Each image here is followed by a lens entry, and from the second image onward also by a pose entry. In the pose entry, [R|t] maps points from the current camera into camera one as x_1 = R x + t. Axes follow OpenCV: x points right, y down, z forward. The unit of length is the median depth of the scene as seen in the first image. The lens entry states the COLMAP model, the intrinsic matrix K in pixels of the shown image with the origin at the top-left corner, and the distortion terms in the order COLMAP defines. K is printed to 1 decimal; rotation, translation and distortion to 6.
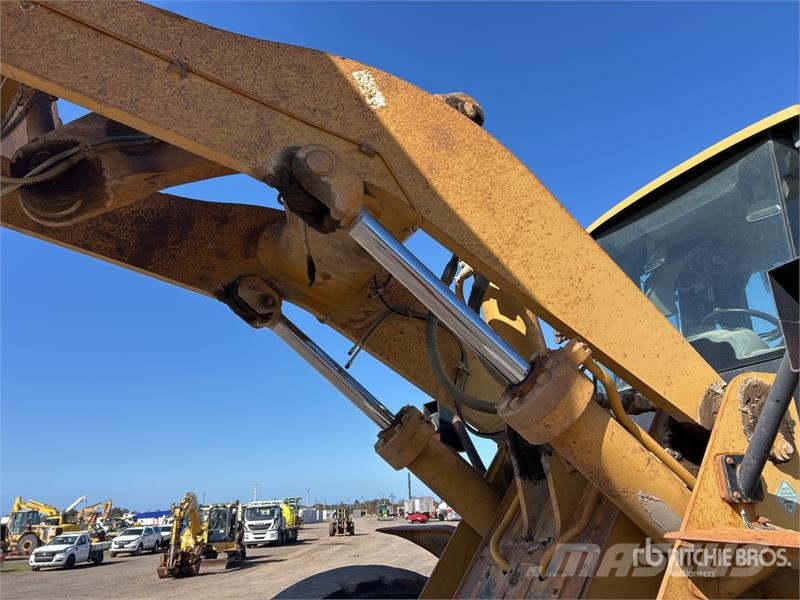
lens RADIAL K [[598.3, 0, 410.0], [0, 598.3, 303.1], [0, 0, 1]] dist [0.018420, 0.003203]
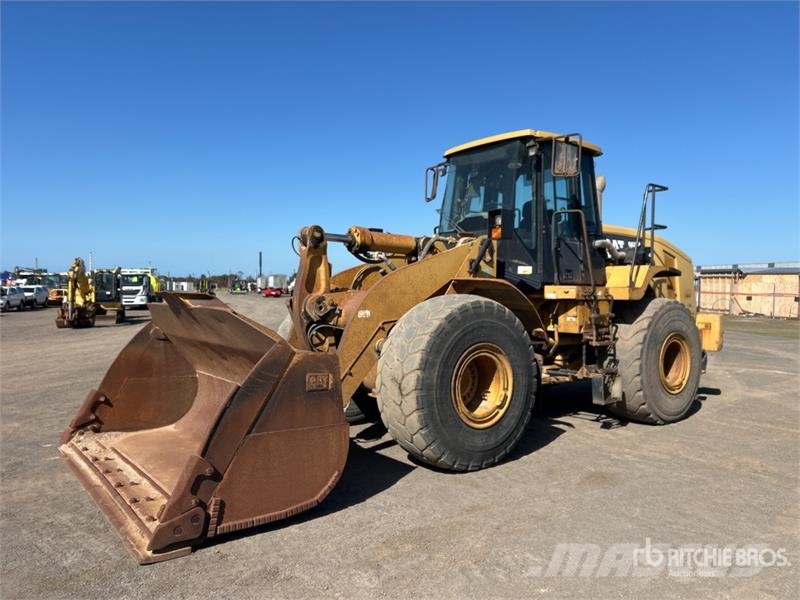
lens RADIAL K [[603.0, 0, 394.6], [0, 603.0, 300.2], [0, 0, 1]] dist [0.076259, -0.106418]
pose [[0.974694, 0.039937, 0.219946, -0.021325], [-0.113006, 0.936960, 0.330659, -0.020178], [-0.192875, -0.347147, 0.917763, -0.070293]]
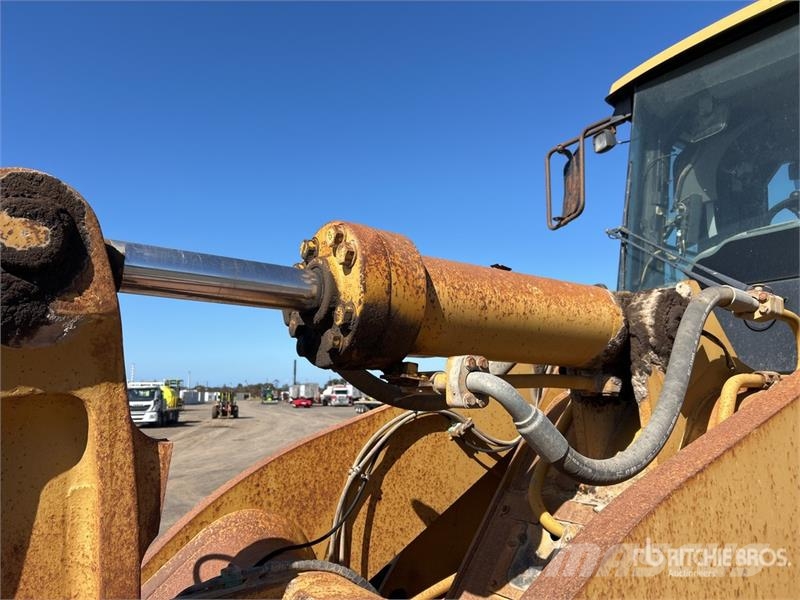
lens RADIAL K [[603.0, 0, 394.6], [0, 603.0, 300.2], [0, 0, 1]] dist [0.076259, -0.106418]
pose [[0.986057, 0.059041, 0.155580, -0.005597], [-0.085201, 0.982226, 0.167252, 0.003696], [-0.142940, -0.178176, 0.973561, 0.016972]]
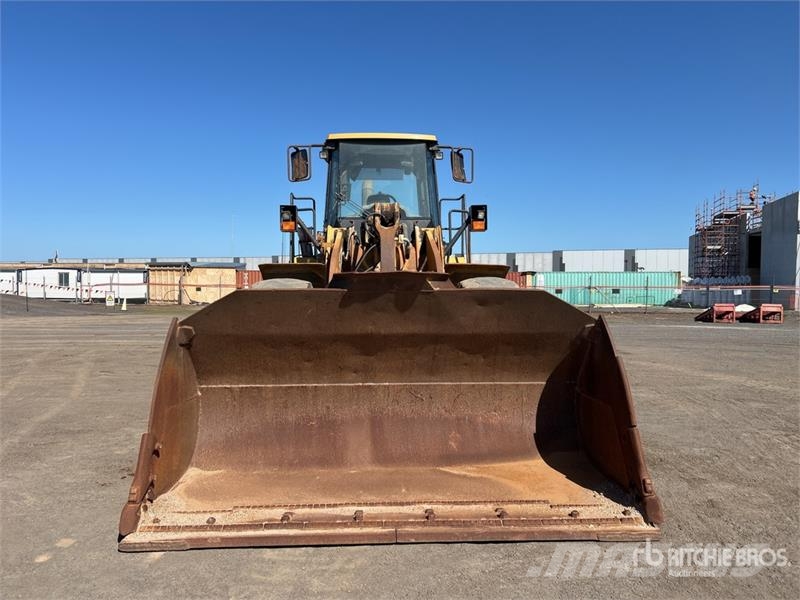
lens RADIAL K [[603.0, 0, 394.6], [0, 603.0, 300.2], [0, 0, 1]] dist [0.076259, -0.106418]
pose [[0.378908, 0.014093, 0.925327, -0.101947], [-0.318877, 0.940640, 0.116249, 0.007380], [-0.868761, -0.339113, 0.360910, -0.006866]]
